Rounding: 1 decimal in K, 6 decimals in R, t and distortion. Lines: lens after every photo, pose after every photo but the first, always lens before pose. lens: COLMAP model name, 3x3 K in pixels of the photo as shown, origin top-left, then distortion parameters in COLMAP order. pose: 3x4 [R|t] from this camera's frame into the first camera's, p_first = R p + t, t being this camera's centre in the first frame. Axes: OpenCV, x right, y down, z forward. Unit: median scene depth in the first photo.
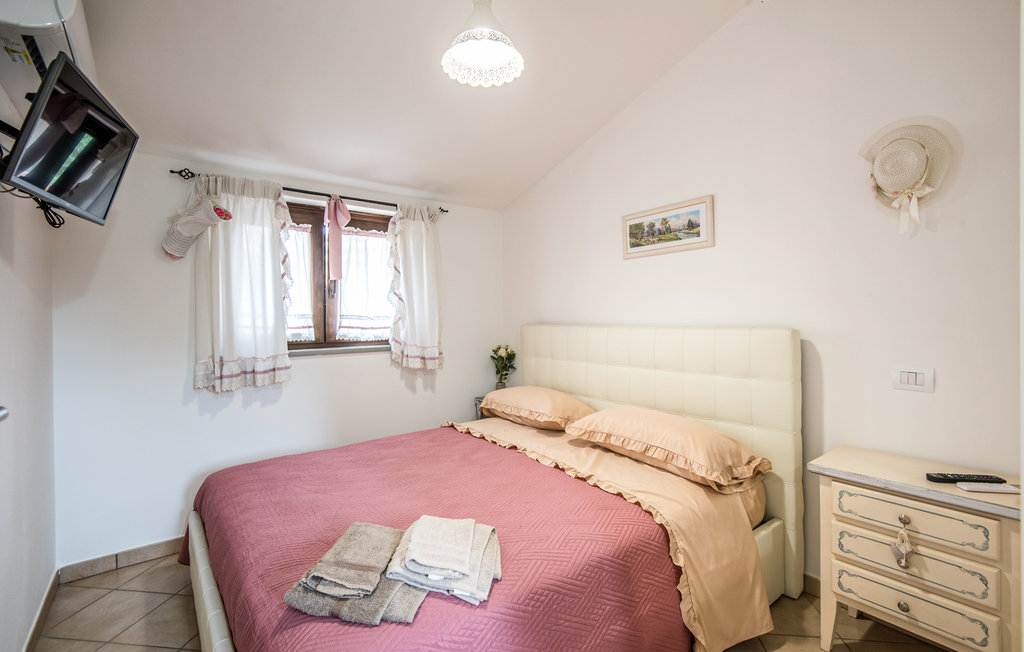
lens RADIAL K [[451.9, 0, 511.2], [0, 451.9, 316.6], [0, 0, 1]] dist [-0.000113, -0.000499]
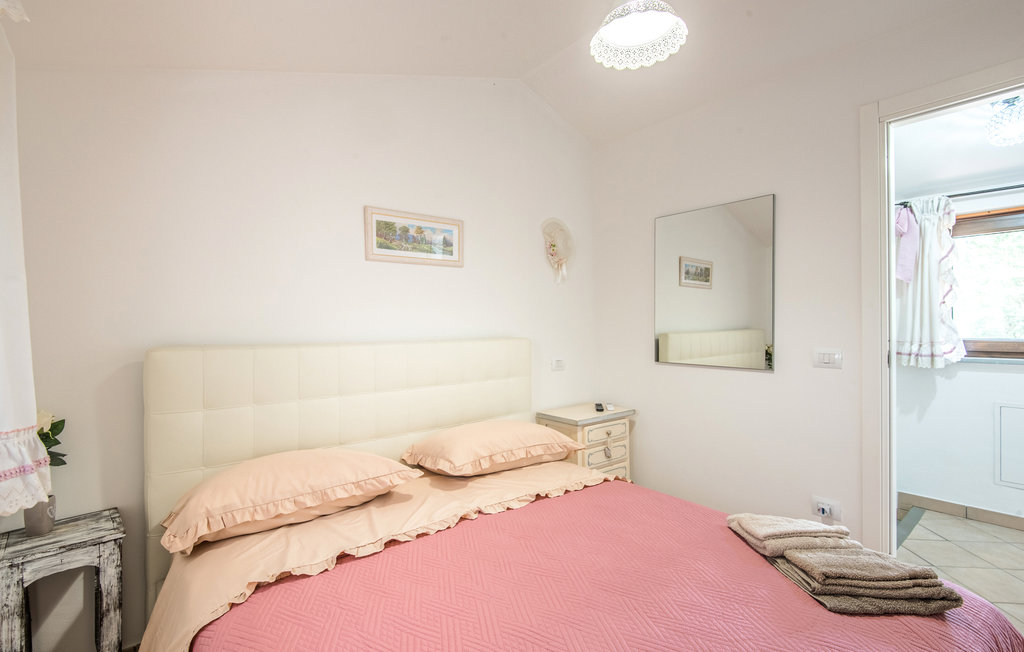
lens RADIAL K [[455.6, 0, 509.7], [0, 455.6, 328.1], [0, 0, 1]] dist [0.014222, -0.014809]
pose [[-0.023411, 0.004569, 0.999715, -0.423191], [0.009530, 0.999945, -0.004347, 0.000519], [-0.999680, 0.009425, -0.023454, 0.570071]]
